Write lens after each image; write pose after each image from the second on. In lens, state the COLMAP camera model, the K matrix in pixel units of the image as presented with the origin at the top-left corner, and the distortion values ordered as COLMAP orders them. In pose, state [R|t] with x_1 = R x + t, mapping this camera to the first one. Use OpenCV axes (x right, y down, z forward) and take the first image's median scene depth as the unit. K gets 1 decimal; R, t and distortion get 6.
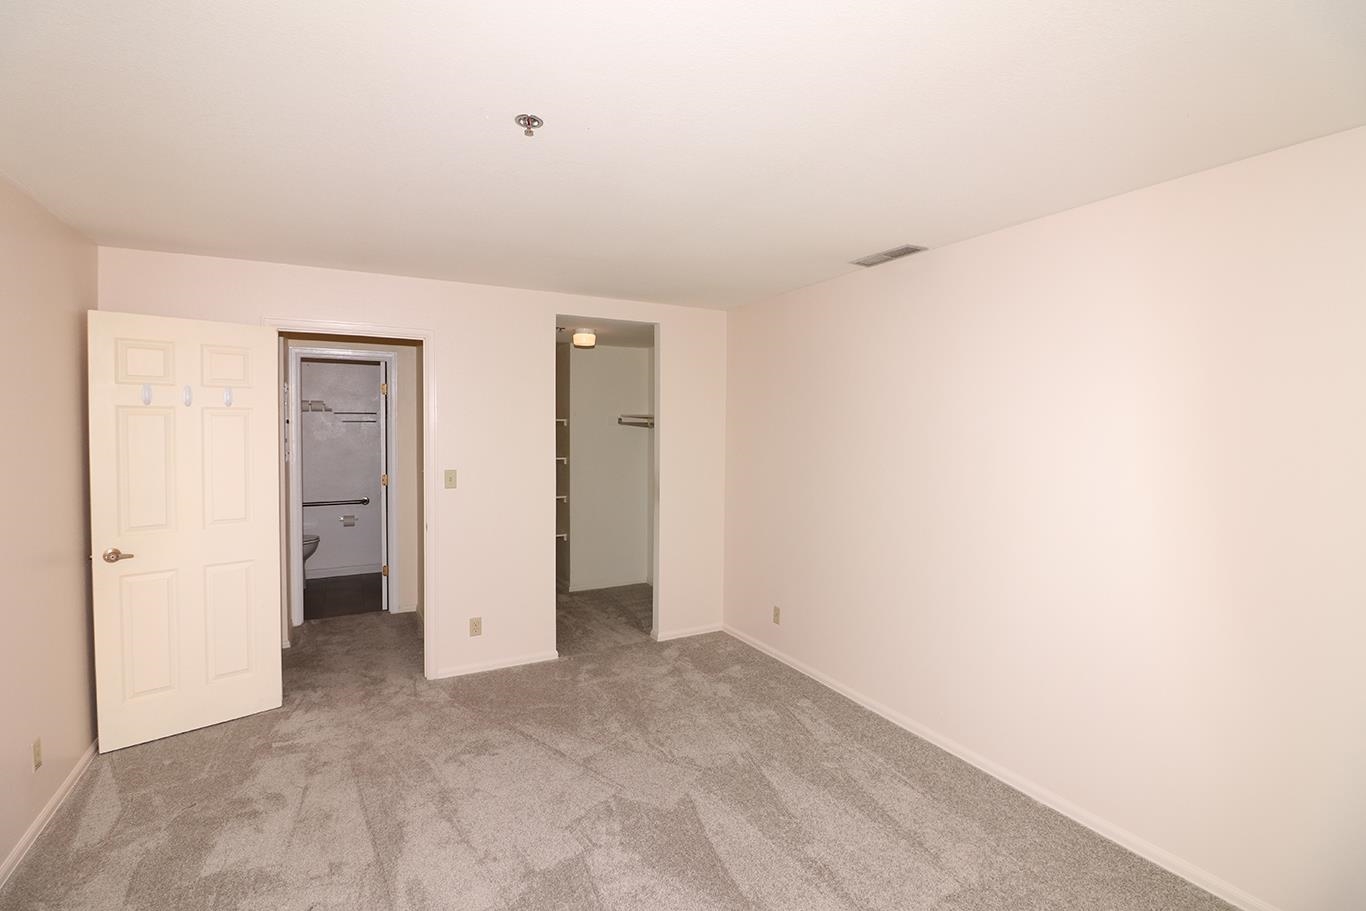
lens RADIAL K [[627.0, 0, 674.0], [0, 627.0, 448.2], [0, 0, 1]] dist [-0.001273, -0.010976]
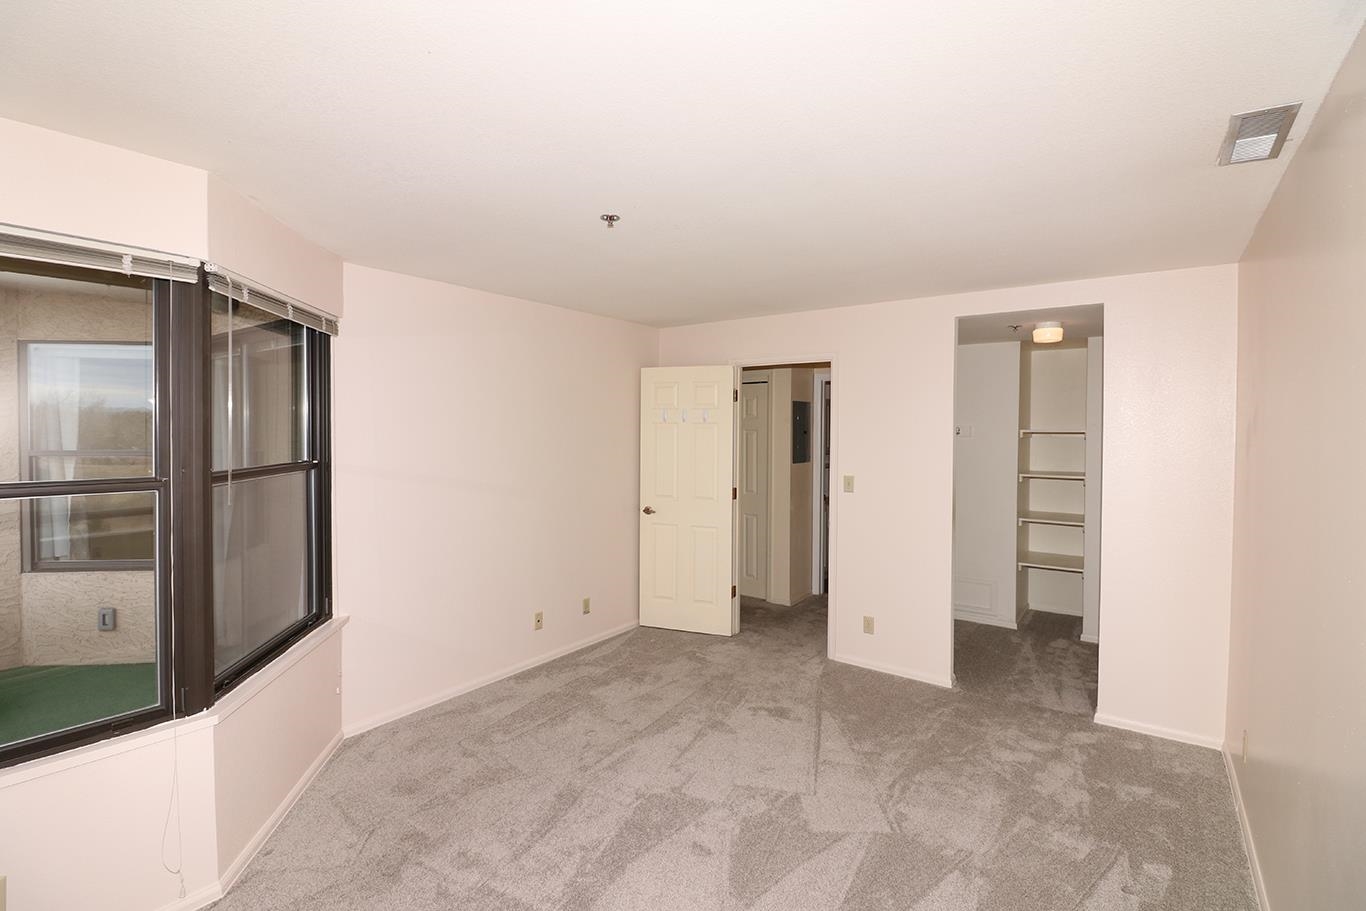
lens RADIAL K [[627.0, 0, 674.9], [0, 627.0, 445.0], [0, 0, 1]] dist [-0.001273, -0.010976]
pose [[0.431757, 0.020654, -0.901753, 0.577613], [-0.039824, 0.999199, 0.003818, -0.013154], [0.901110, 0.034263, 0.432234, 0.273347]]
